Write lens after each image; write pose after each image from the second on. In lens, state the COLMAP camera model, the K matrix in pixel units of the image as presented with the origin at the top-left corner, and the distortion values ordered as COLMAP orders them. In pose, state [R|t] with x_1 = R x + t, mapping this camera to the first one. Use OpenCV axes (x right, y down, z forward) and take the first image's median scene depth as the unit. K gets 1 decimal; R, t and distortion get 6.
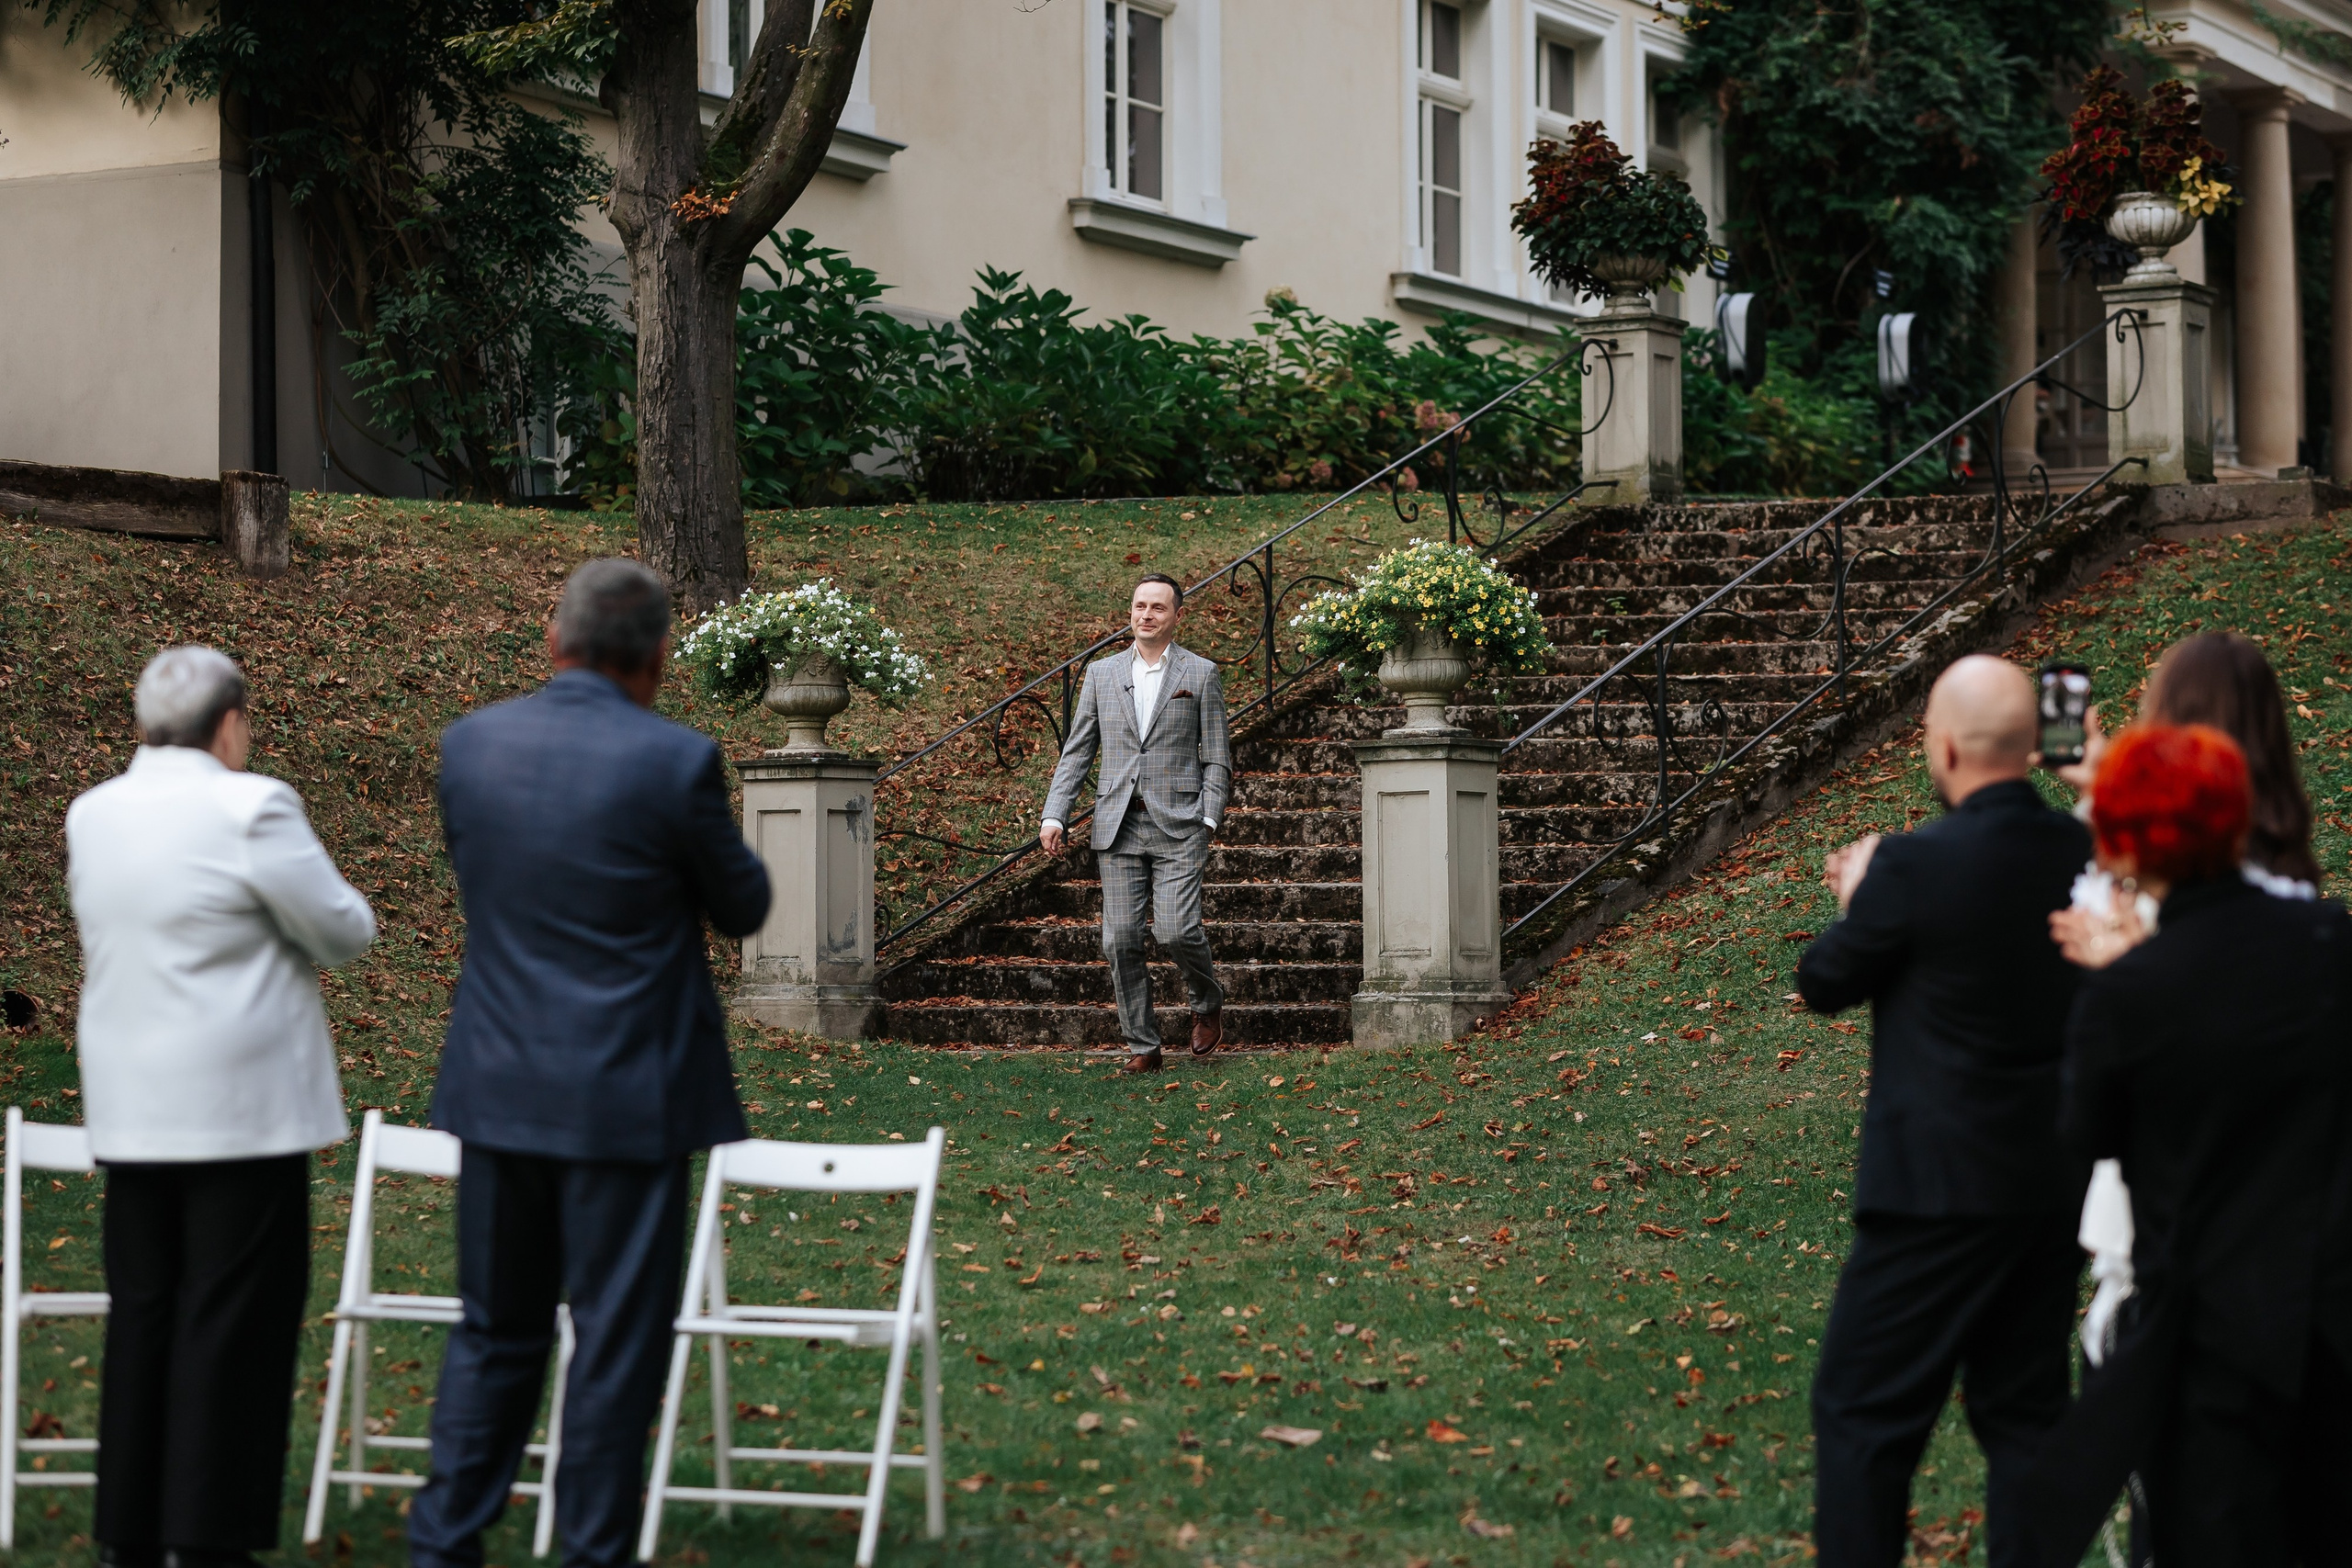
lens RADIAL K [[5428.3, 0, 1176.0], [0, 5428.3, 784.0], [0, 0, 1]] dist [-0.030736, 0.224189]
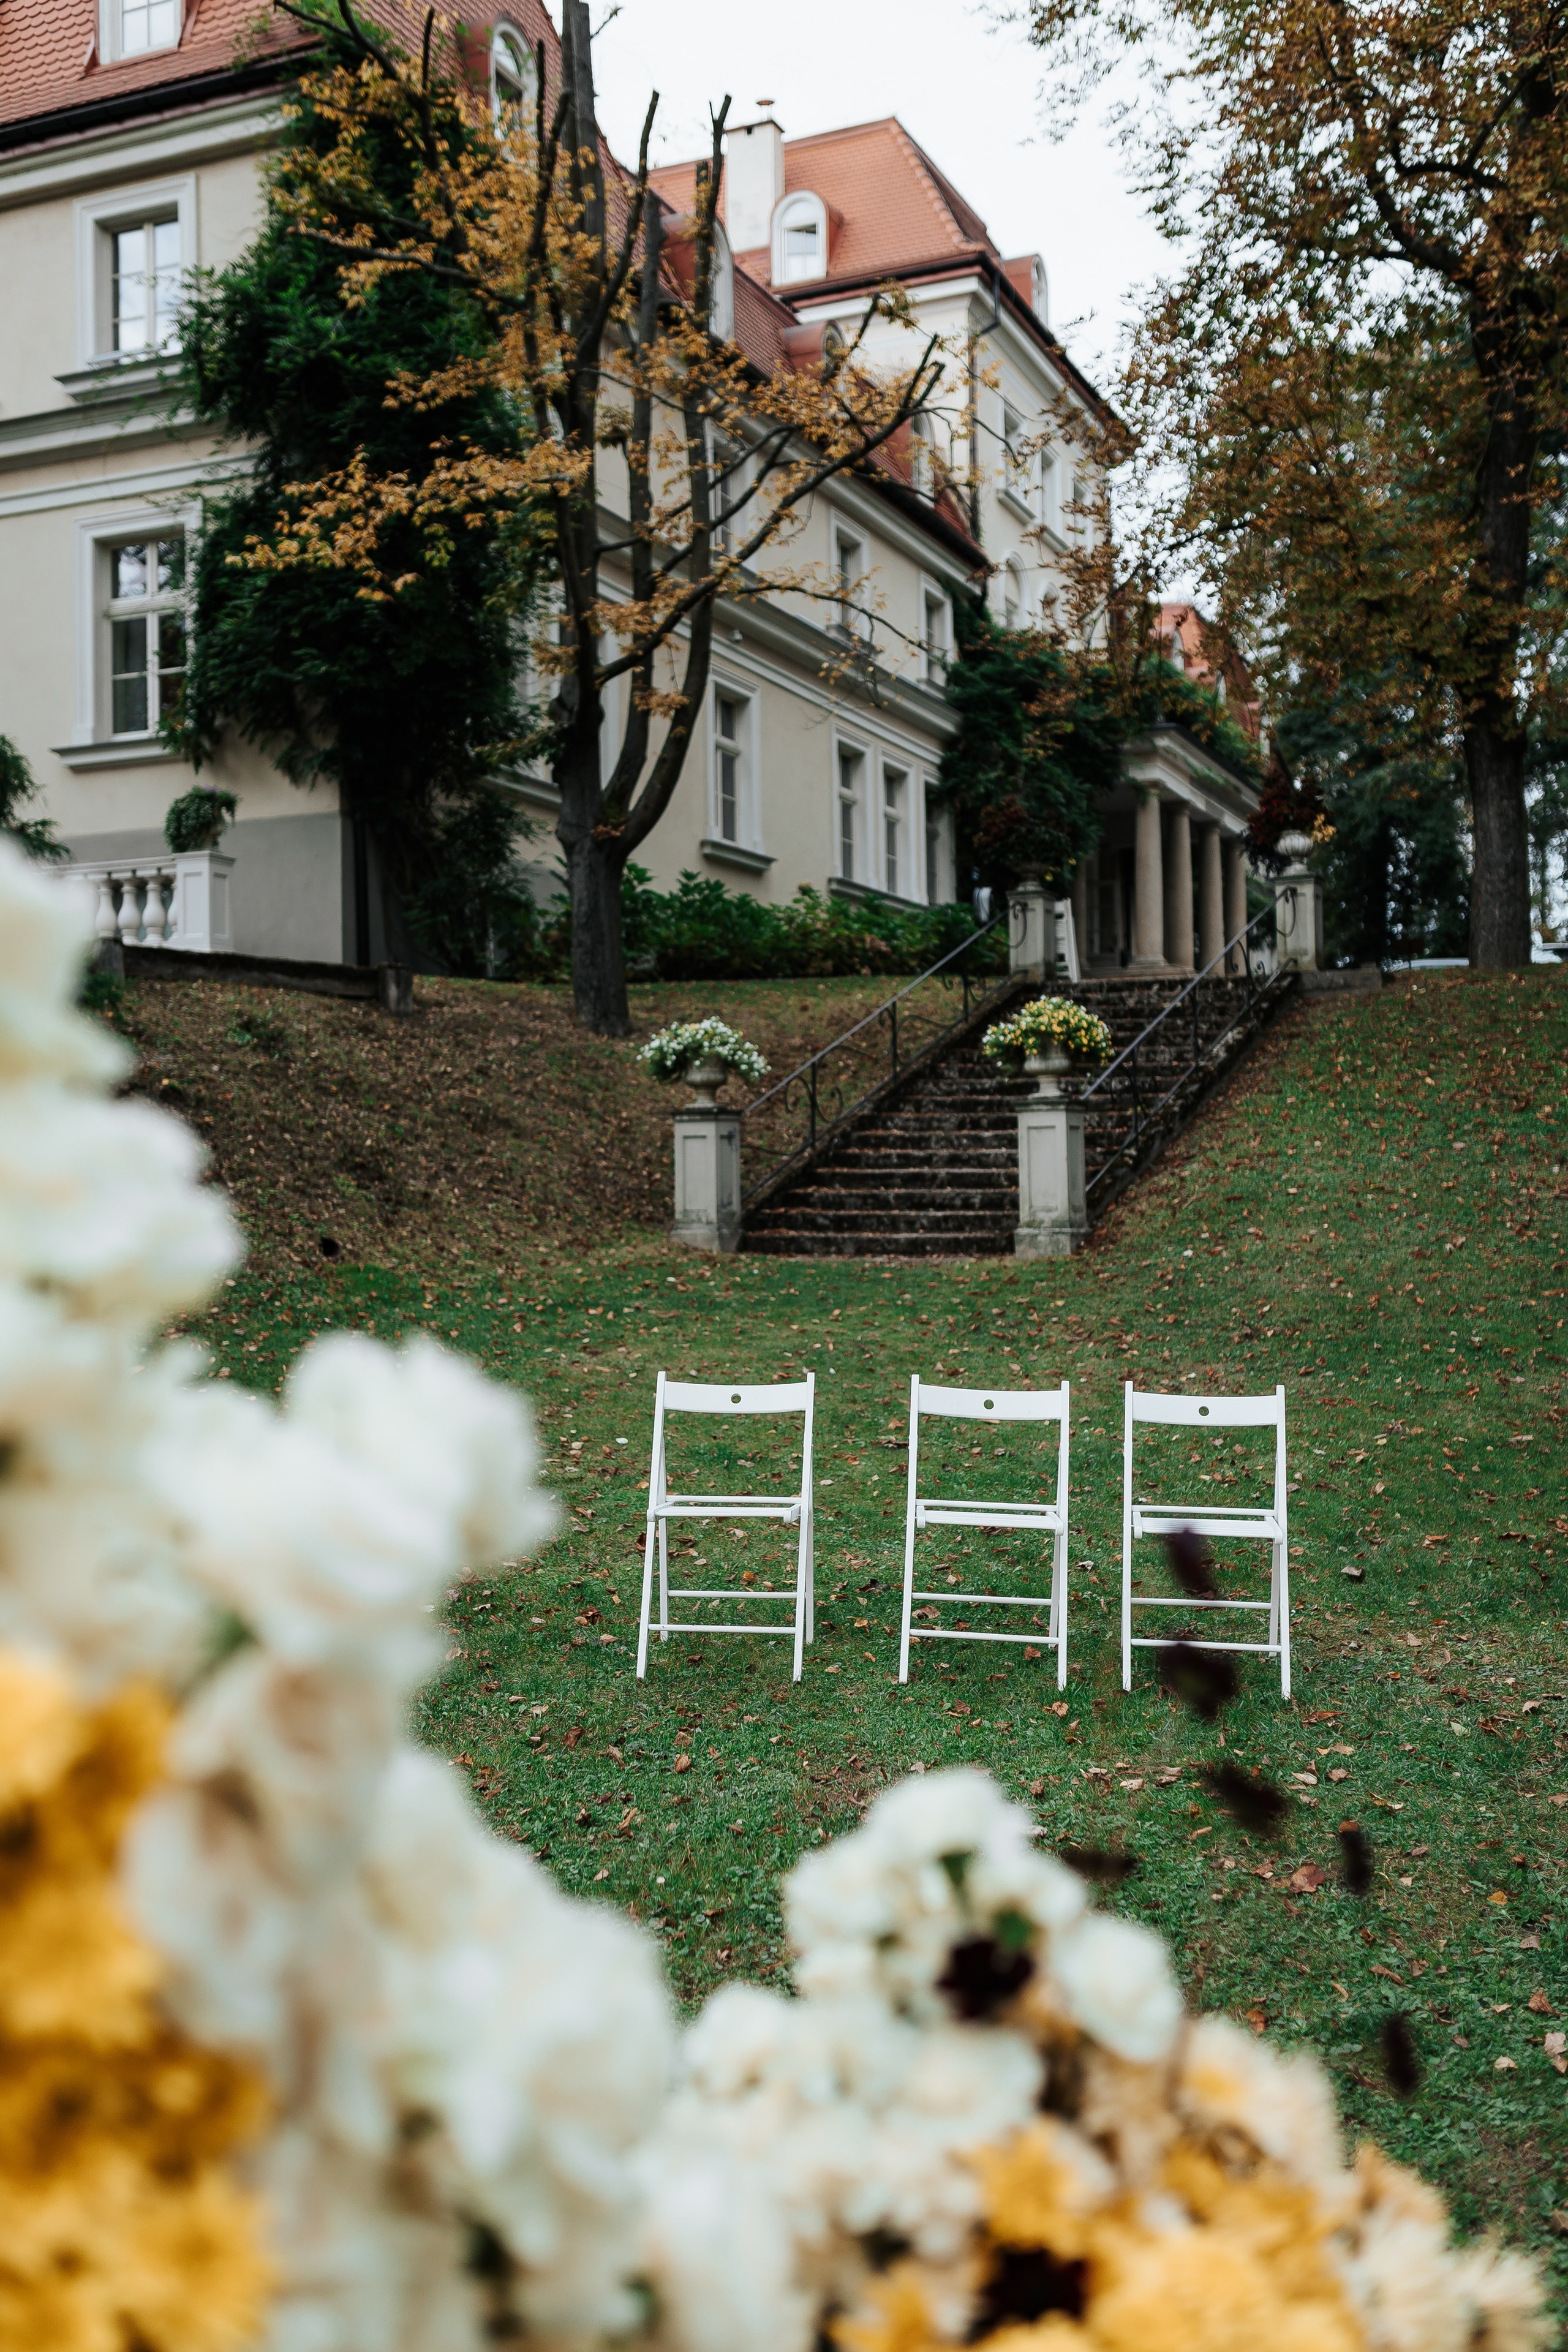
lens RADIAL K [[2196.5, 0, 784.0], [0, 2196.5, 1176.0], [0, 0, 1]] dist [-0.002137, 0.004330]
pose [[0.995141, -0.008723, 0.098076, -0.109428], [0.005385, 0.999399, 0.034247, -0.007107], [-0.098316, -0.033552, 0.994590, 0.190515]]
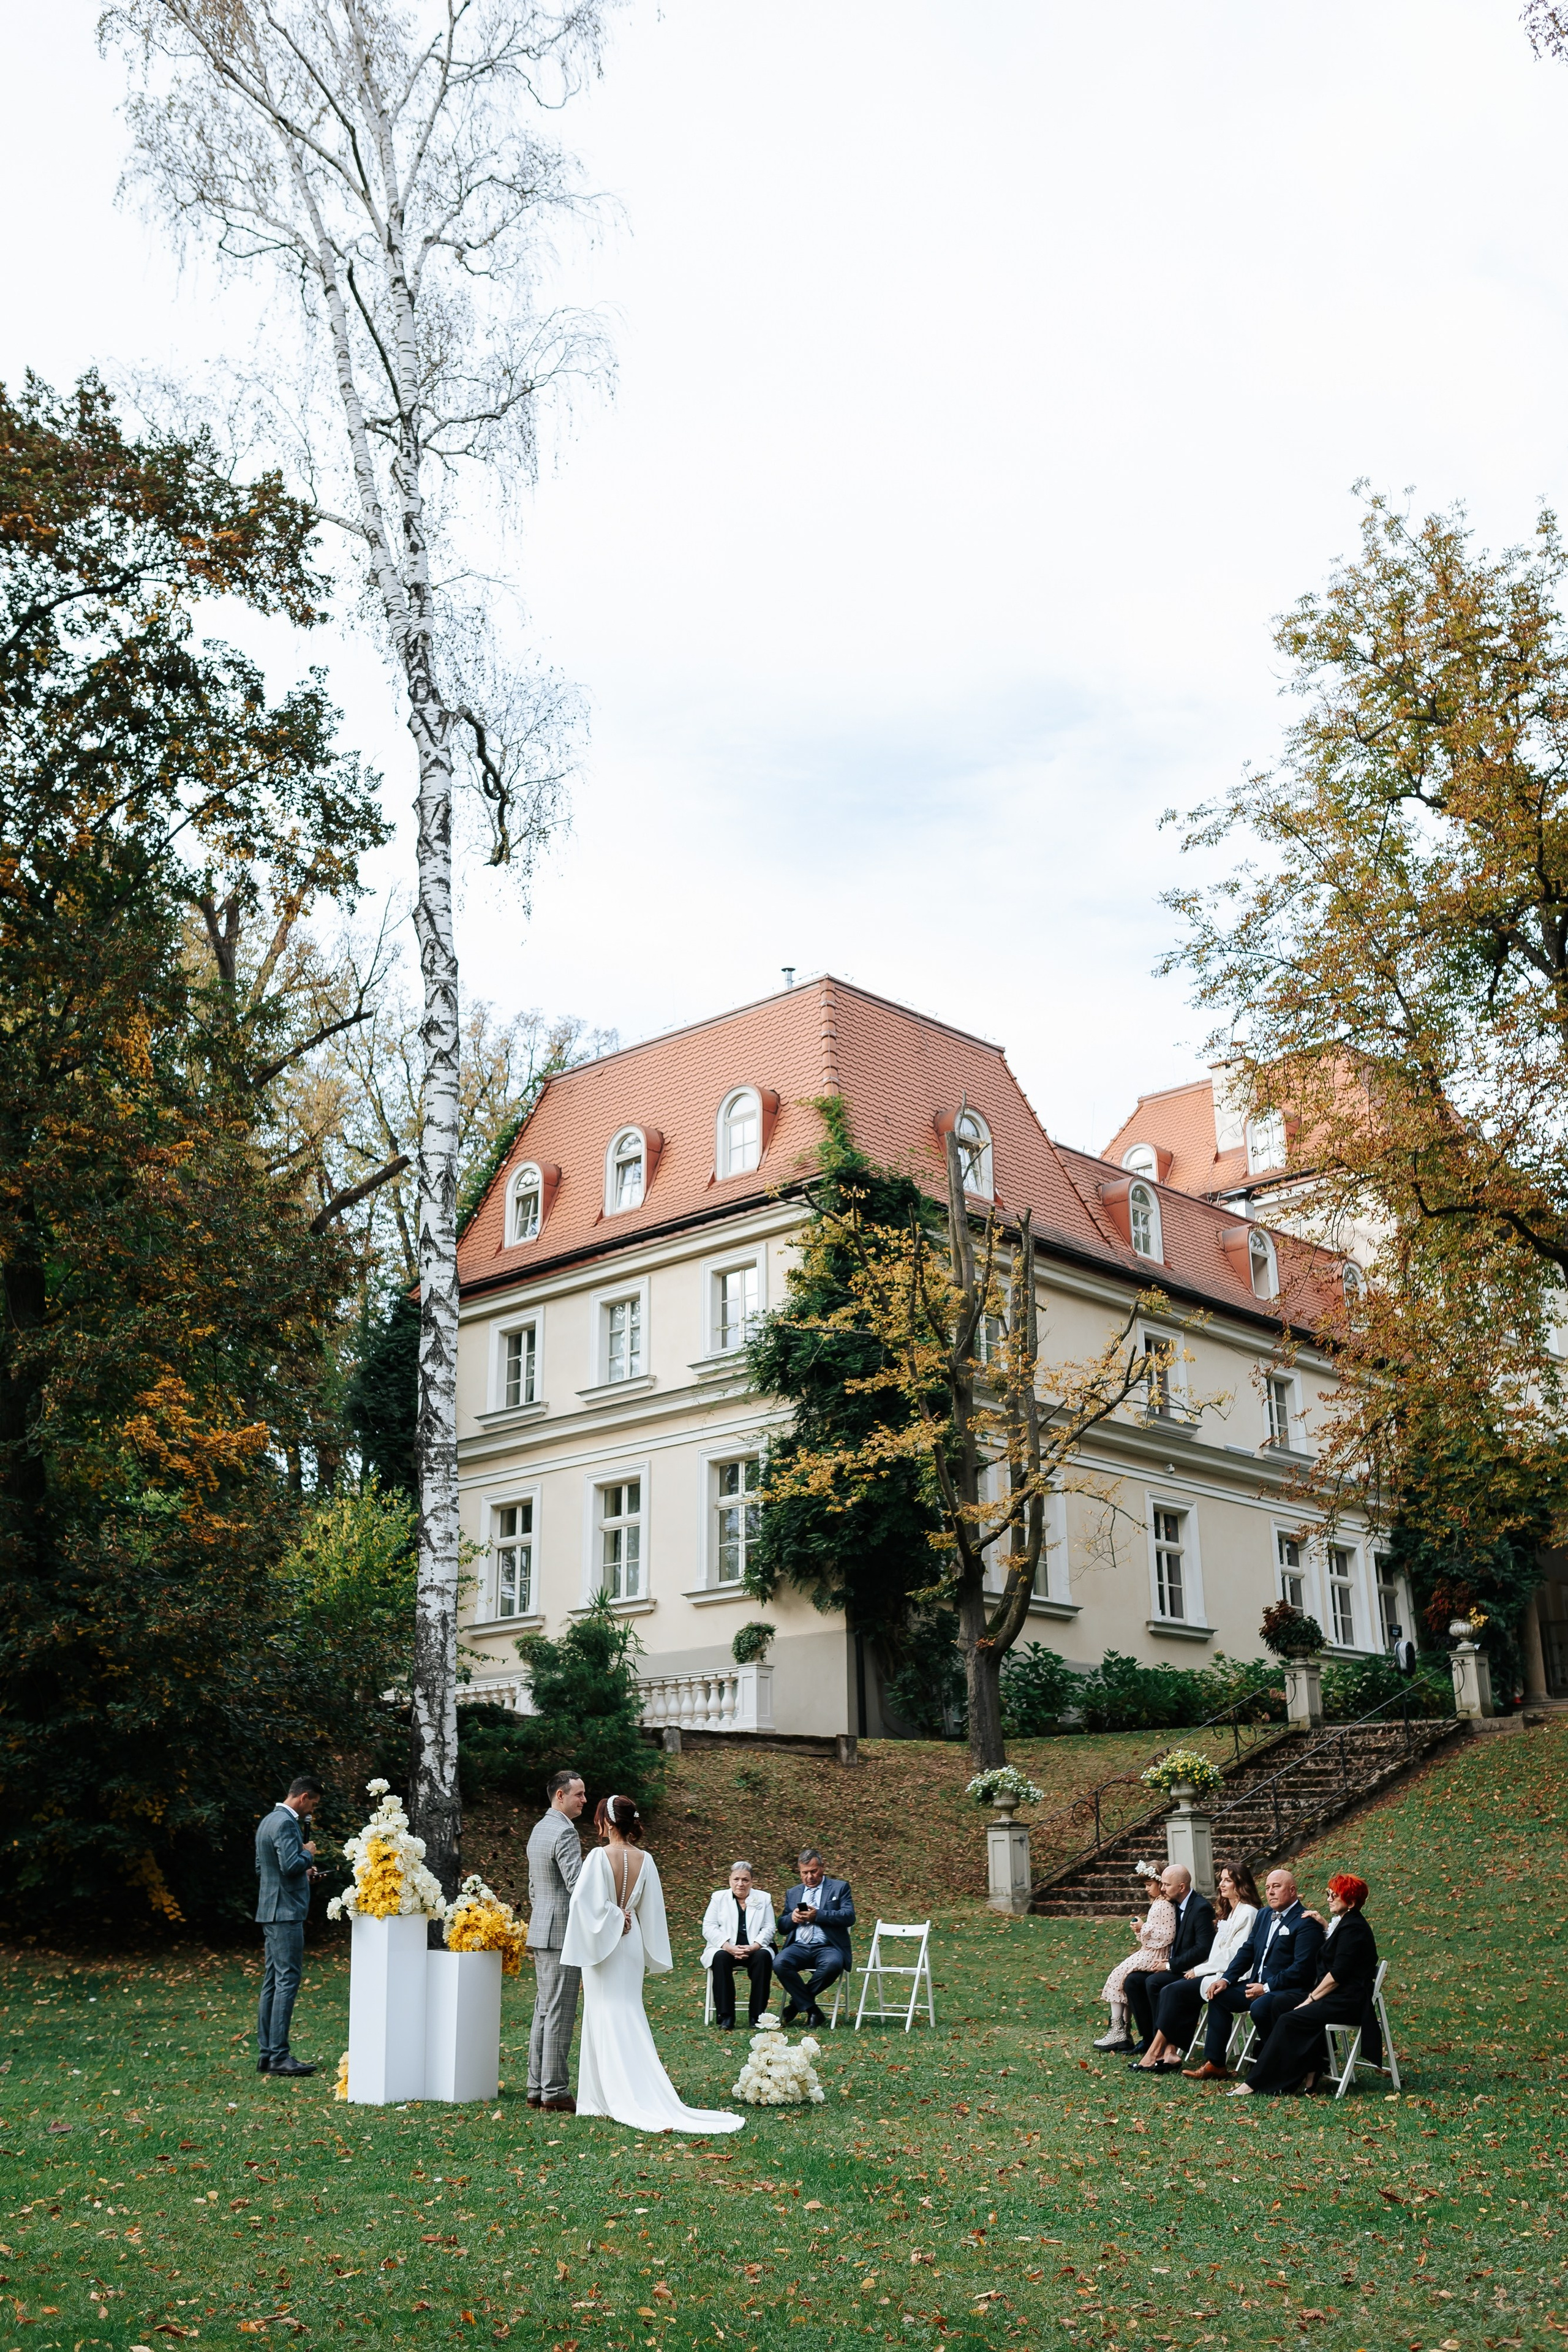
lens RADIAL K [[2202.1, 0, 784.0], [0, 2202.1, 1176.0], [0, 0, 1]] dist [0.000822, -0.005145]
pose [[0.968986, -0.086414, -0.231516, 0.129615], [0.016777, 0.957710, -0.287247, 0.000597], [0.246547, 0.274454, 0.929456, -0.330201]]
